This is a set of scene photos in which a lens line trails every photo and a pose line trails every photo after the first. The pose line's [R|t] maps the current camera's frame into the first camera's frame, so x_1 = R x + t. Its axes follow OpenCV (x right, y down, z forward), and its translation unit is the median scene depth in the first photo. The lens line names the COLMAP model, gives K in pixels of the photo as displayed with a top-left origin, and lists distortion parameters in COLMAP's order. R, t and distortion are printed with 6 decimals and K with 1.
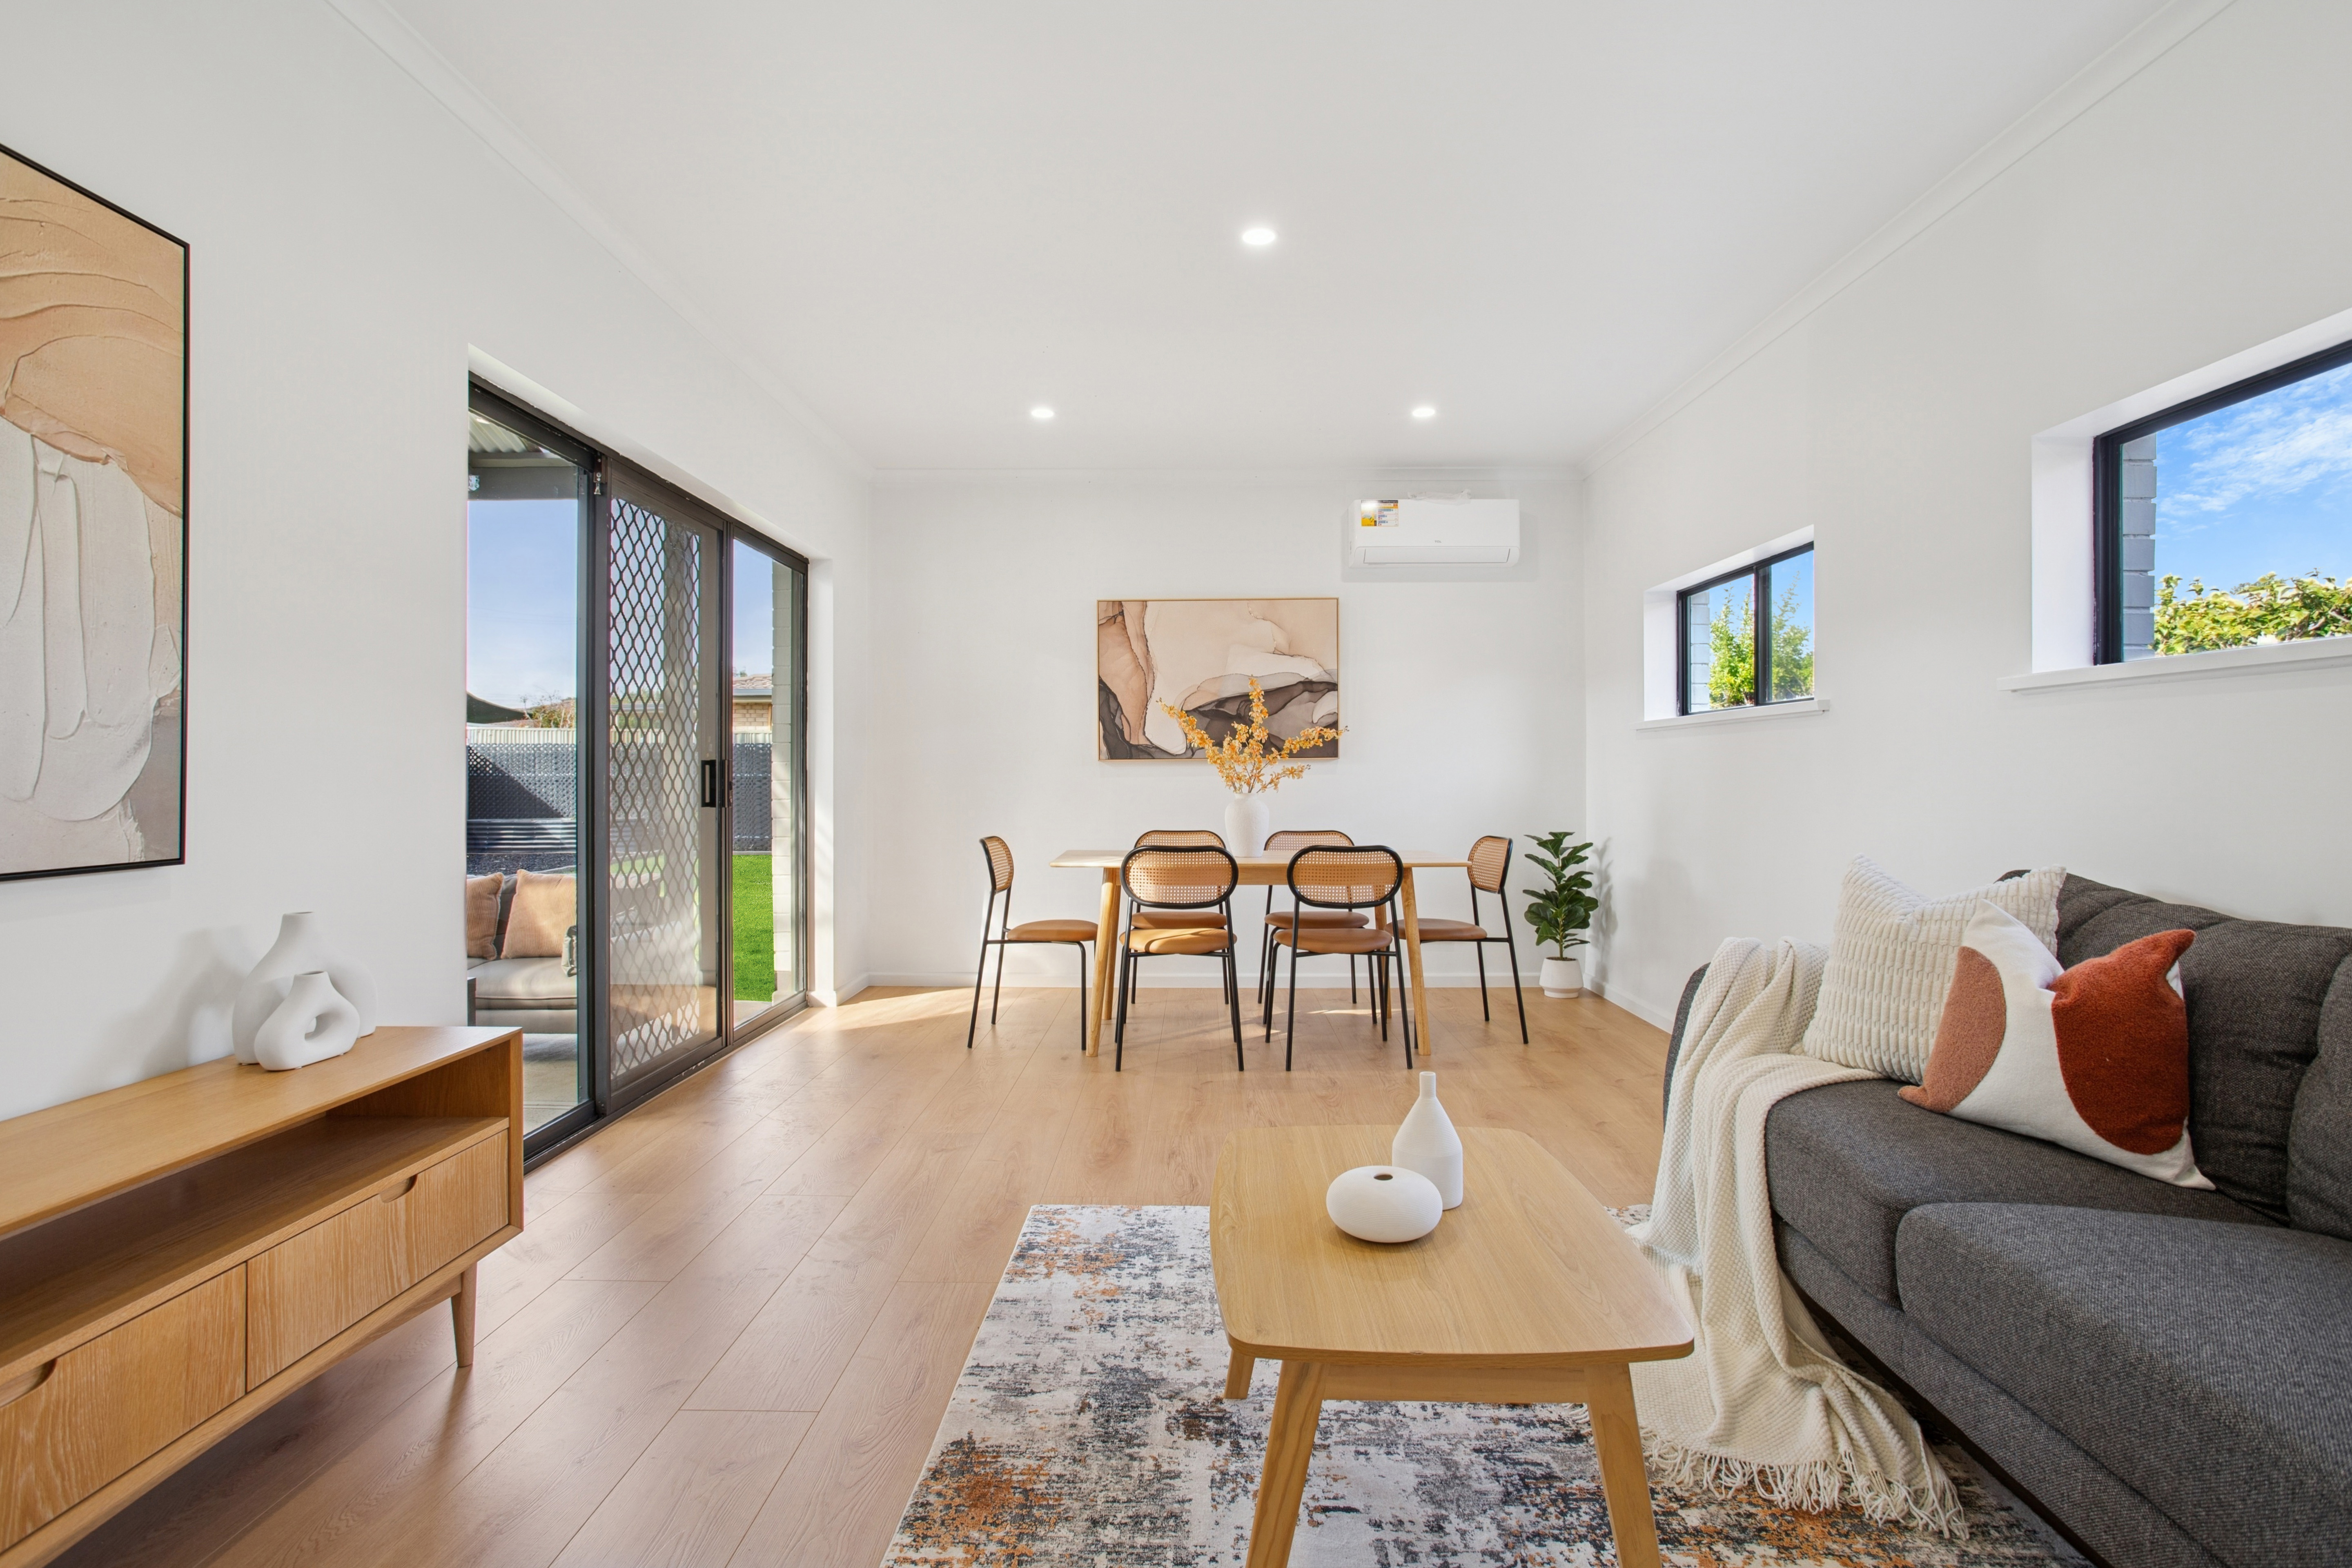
lens RADIAL K [[1164.0, 0, 1175.4], [0, 1164.0, 779.2], [0, 0, 1]] dist [0.000419, 0.000151]
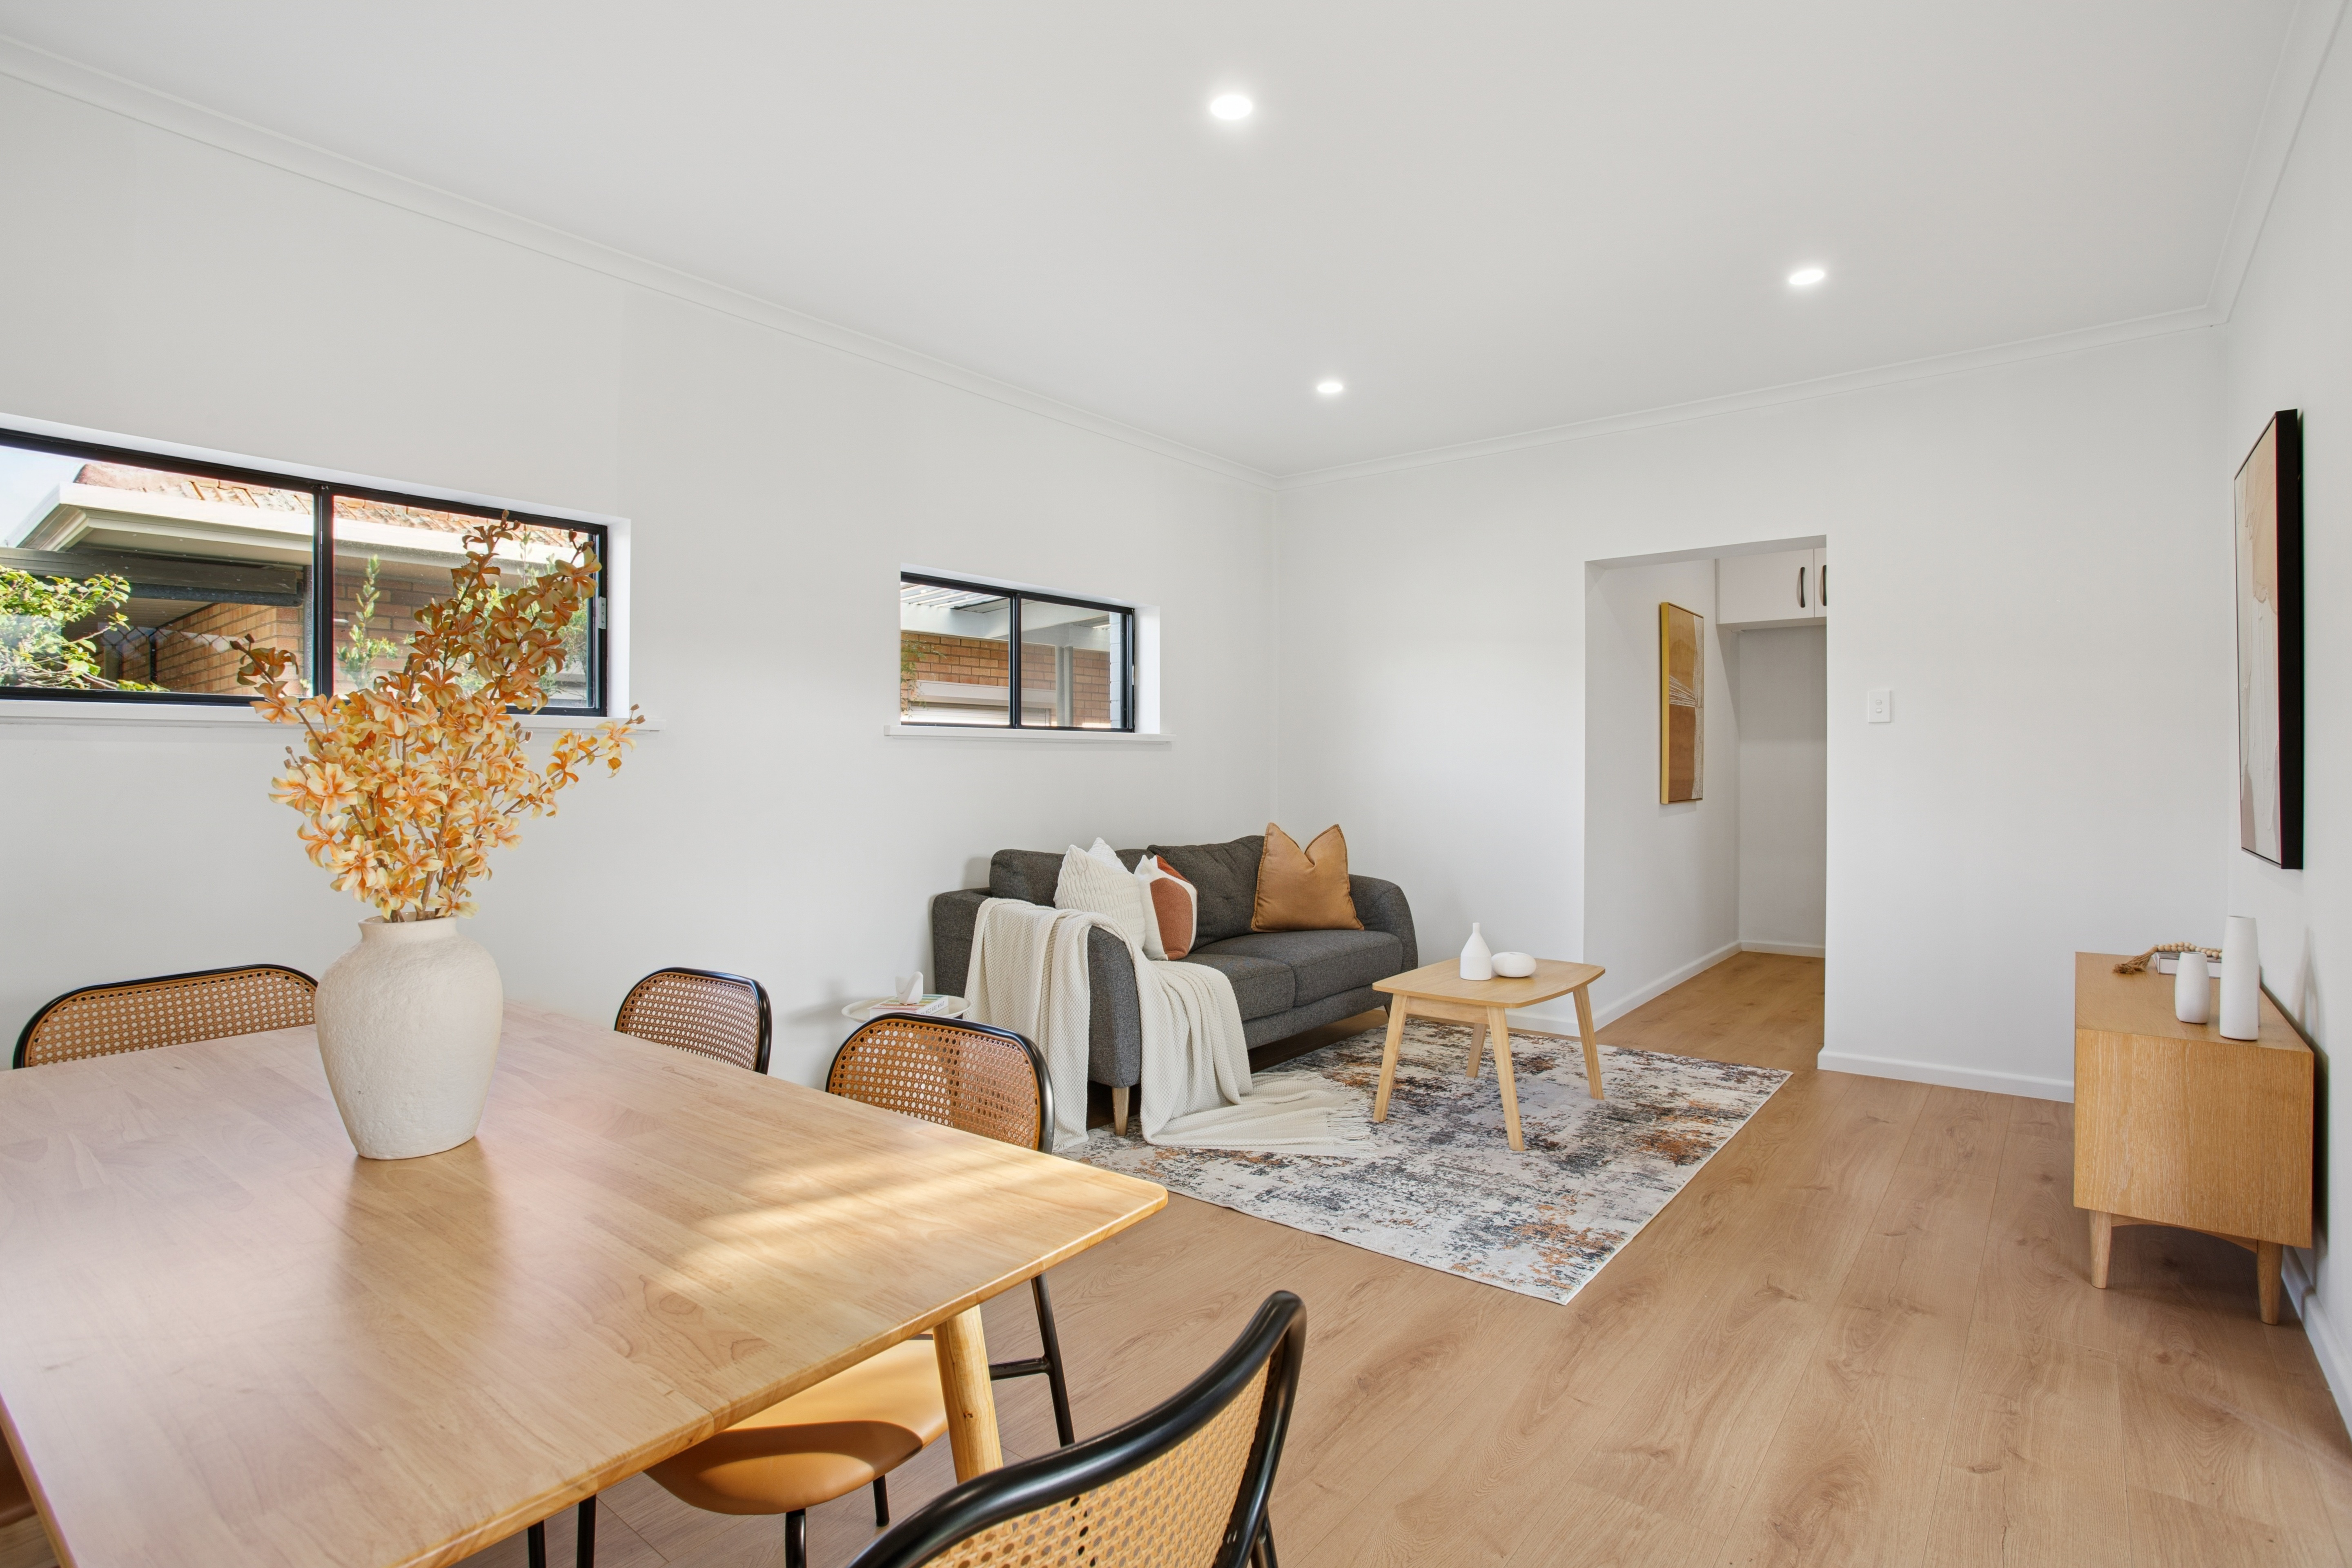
lens RADIAL K [[1164.0, 0, 1176.1], [0, 1164.0, 777.9], [0, 0, 1]] dist [0.000419, 0.000151]
pose [[-0.795767, -0.002118, 0.605599, -0.500648], [0.000909, 0.999989, 0.004692, -0.041126], [-0.605602, 0.004284, -0.795756, 2.233792]]
